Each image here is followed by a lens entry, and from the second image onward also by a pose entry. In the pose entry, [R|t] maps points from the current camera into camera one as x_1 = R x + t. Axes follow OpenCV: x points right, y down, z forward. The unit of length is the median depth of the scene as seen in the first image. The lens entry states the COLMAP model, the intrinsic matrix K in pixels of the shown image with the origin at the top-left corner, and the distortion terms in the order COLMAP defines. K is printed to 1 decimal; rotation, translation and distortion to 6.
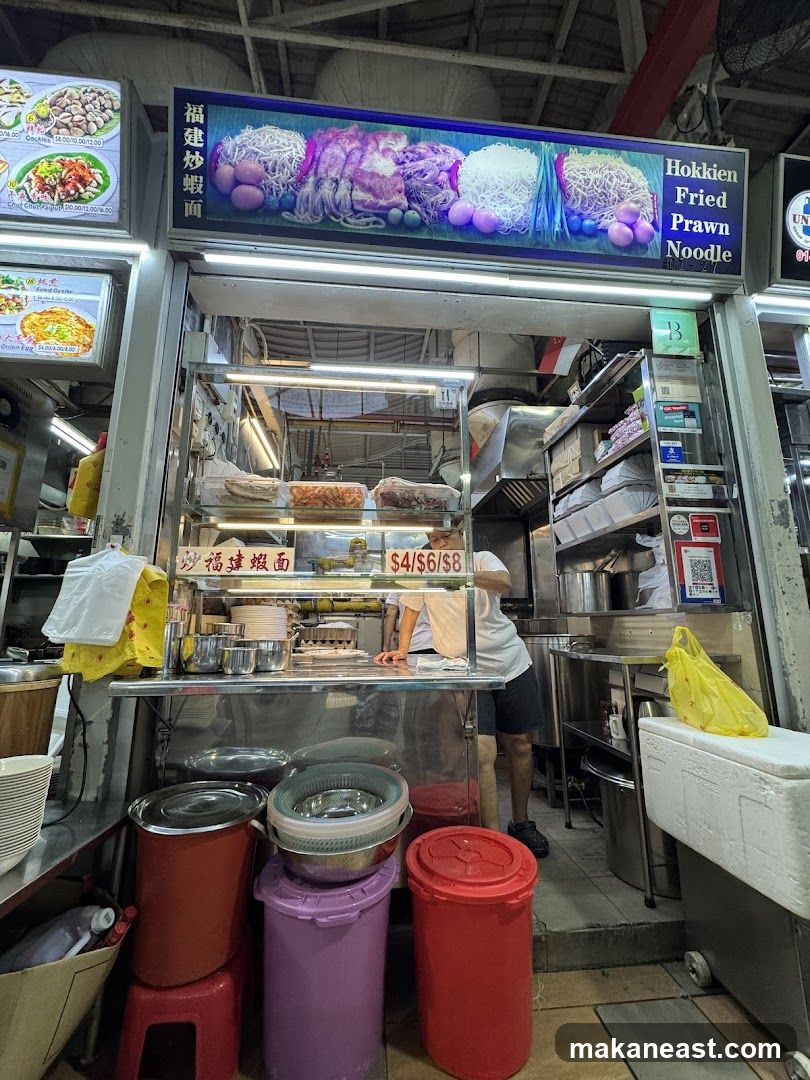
lens RADIAL K [[432.8, 0, 405.0], [0, 432.8, 540.0], [0, 0, 1]] dist [-0.004138, -0.000344]
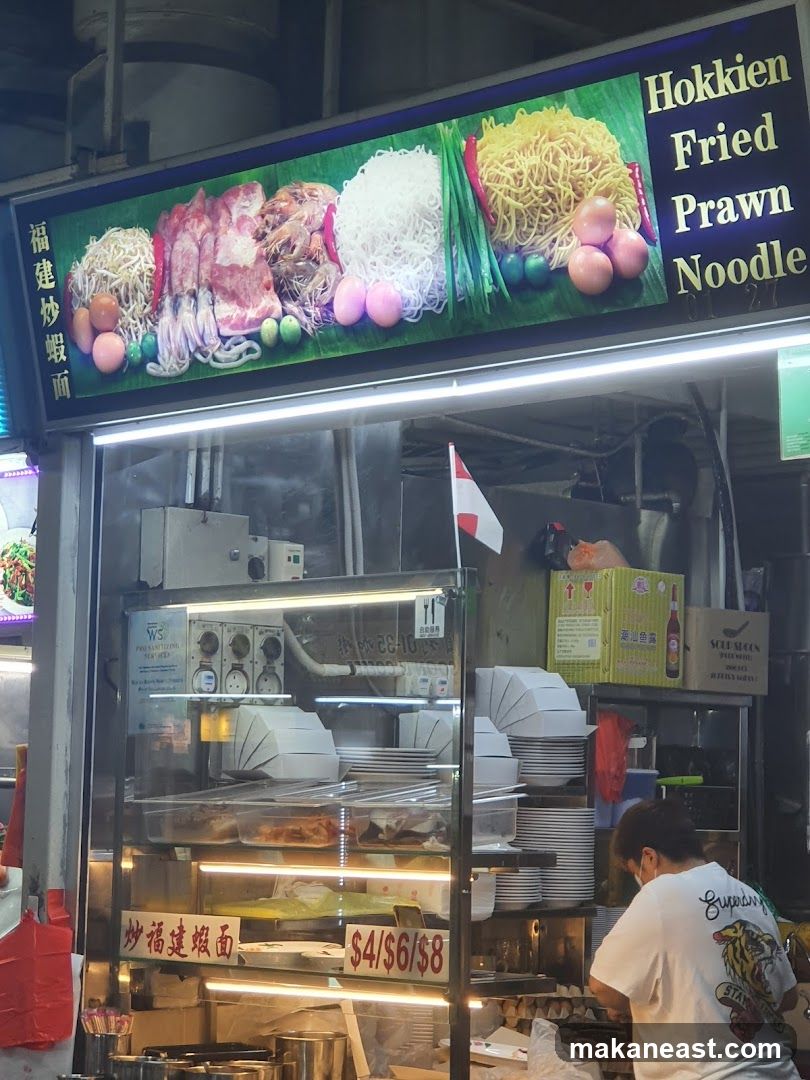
lens RADIAL K [[2621.7, 0, 405.0], [0, 2621.7, 540.0], [0, 0, 1]] dist [0.161390, 0.647844]
pose [[0.618434, -0.063575, -0.783261, 2.686074], [0.129219, 0.991382, 0.021559, -0.531511], [0.775140, -0.114545, 0.621319, -0.982714]]
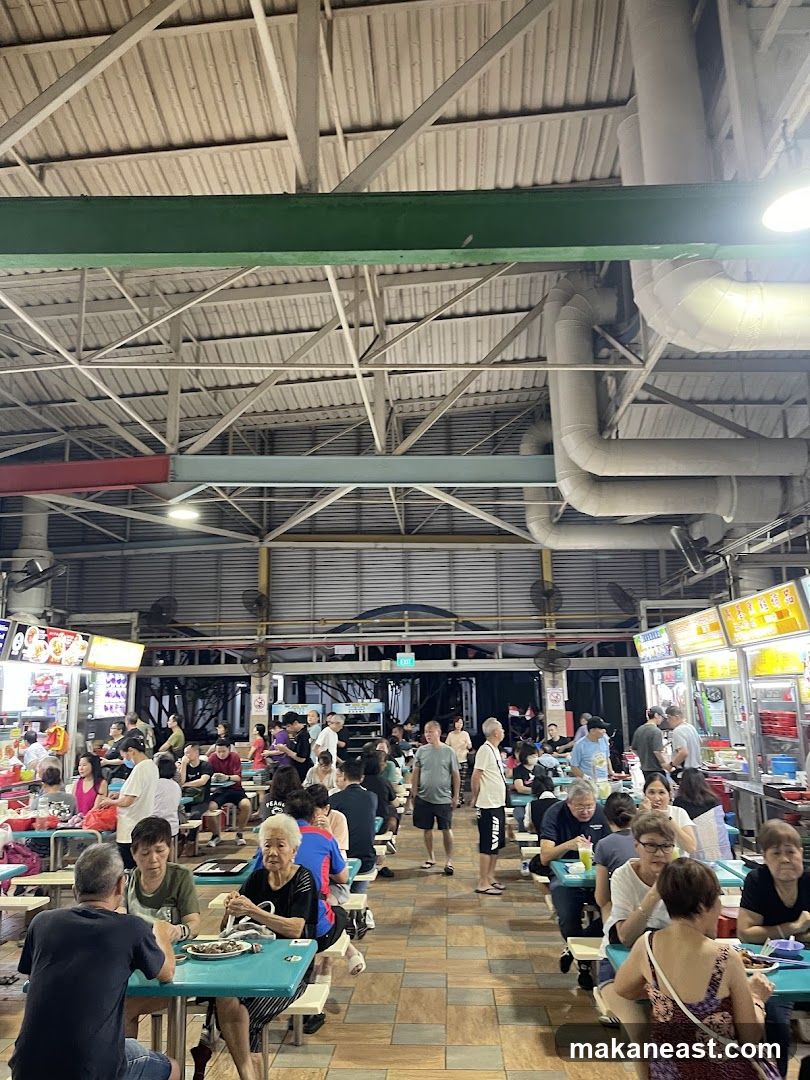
lens RADIAL K [[787.9, 0, 384.6], [0, 787.9, 539.9], [0, 0, 1]] dist [0.006474, 0.002675]
pose [[0.163828, 0.196847, 0.966650, -4.921937], [-0.173860, 0.970312, -0.168127, -1.060322], [-0.971047, -0.140518, 0.193189, -2.977085]]
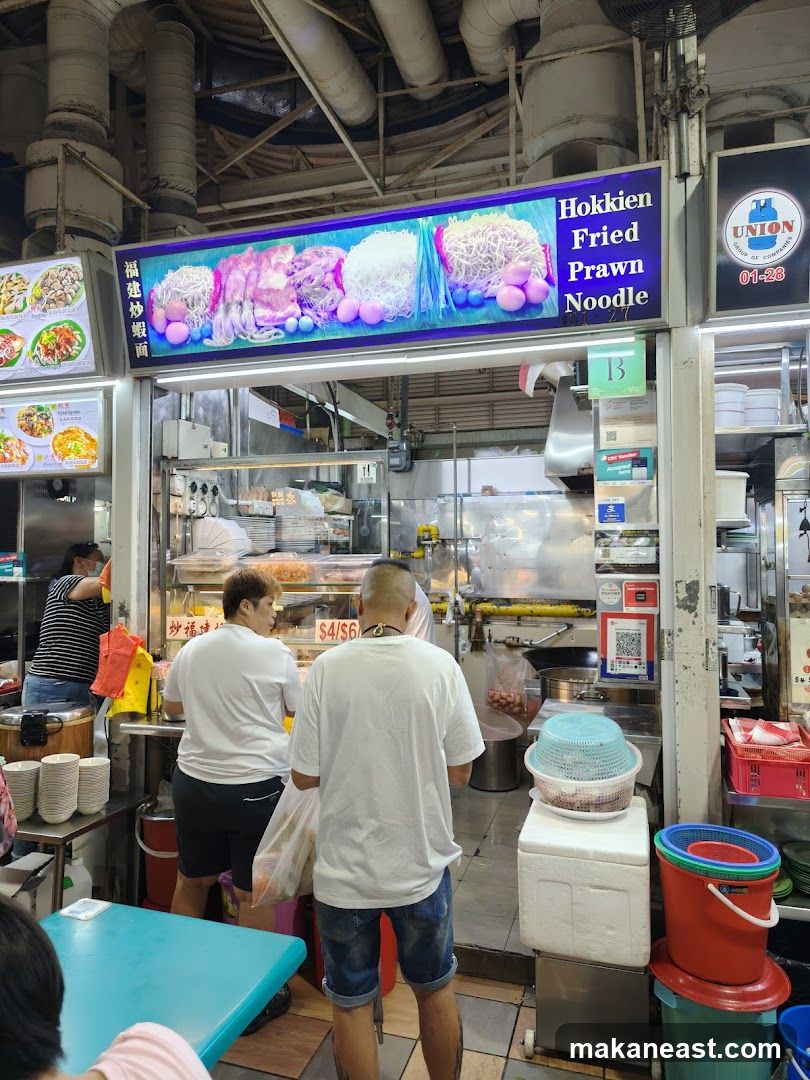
lens RADIAL K [[752.6, 0, 392.7], [0, 752.6, 534.7], [0, 0, 1]] dist [0.003551, 0.026552]
pose [[0.914910, -0.011152, -0.403505, 0.962397], [0.076549, 0.986273, 0.146309, -0.482507], [0.396334, -0.164748, 0.903204, -0.695333]]
